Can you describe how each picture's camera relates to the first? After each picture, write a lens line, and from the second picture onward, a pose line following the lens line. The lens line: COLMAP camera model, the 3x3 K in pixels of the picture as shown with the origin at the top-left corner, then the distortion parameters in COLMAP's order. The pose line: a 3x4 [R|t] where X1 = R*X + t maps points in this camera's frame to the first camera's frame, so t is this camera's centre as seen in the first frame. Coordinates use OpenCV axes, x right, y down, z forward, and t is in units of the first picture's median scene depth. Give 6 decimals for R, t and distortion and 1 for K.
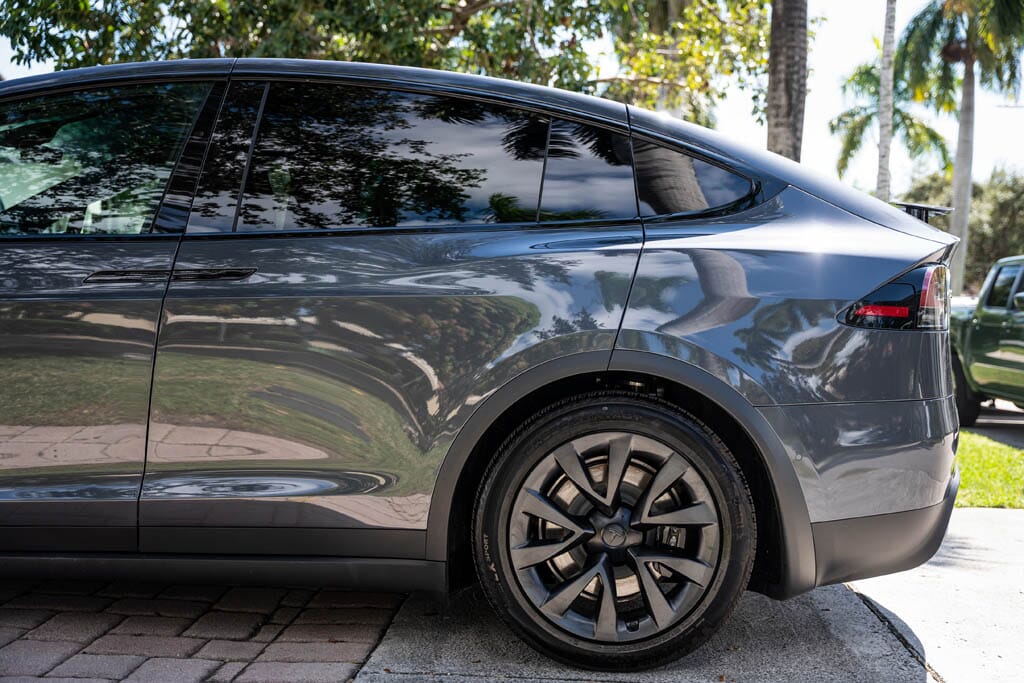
lens RADIAL K [[1204.3, 0, 515.0], [0, 1204.3, 341.0], [0, 0, 1]] dist [0.057306, 0.000000]
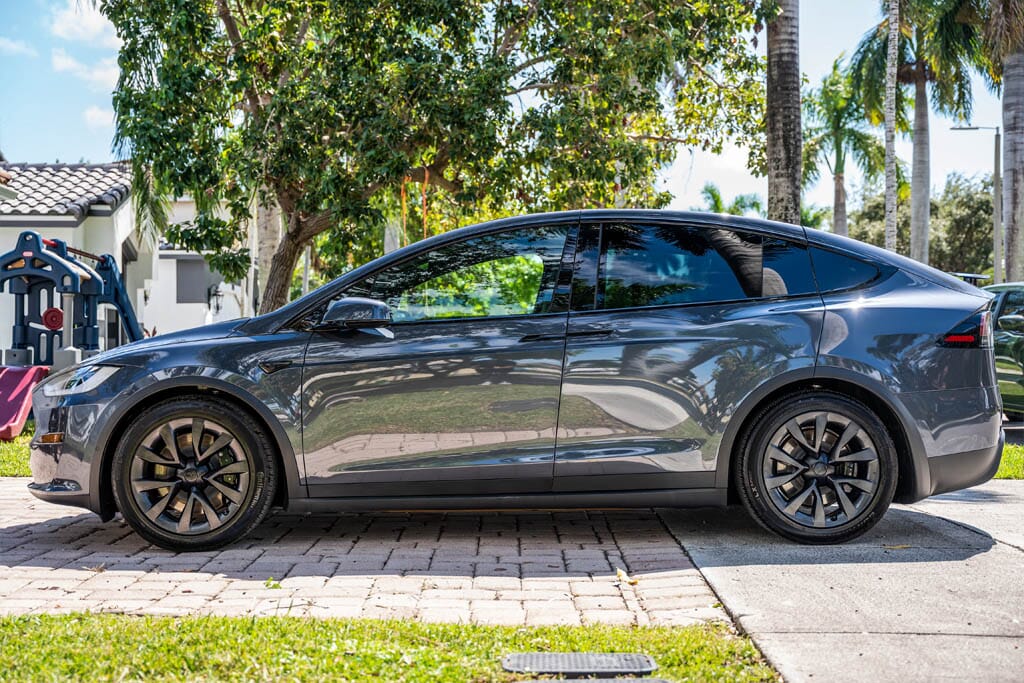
lens RADIAL K [[1263.3, 0, 504.0], [0, 1263.3, 343.1], [0, 0, 1]] dist [0.068236, 0.000000]
pose [[0.998443, -0.043249, 0.035237, -0.396706], [0.044295, 0.998584, -0.029457, 0.007209], [-0.033914, 0.030972, 0.998945, -0.783859]]
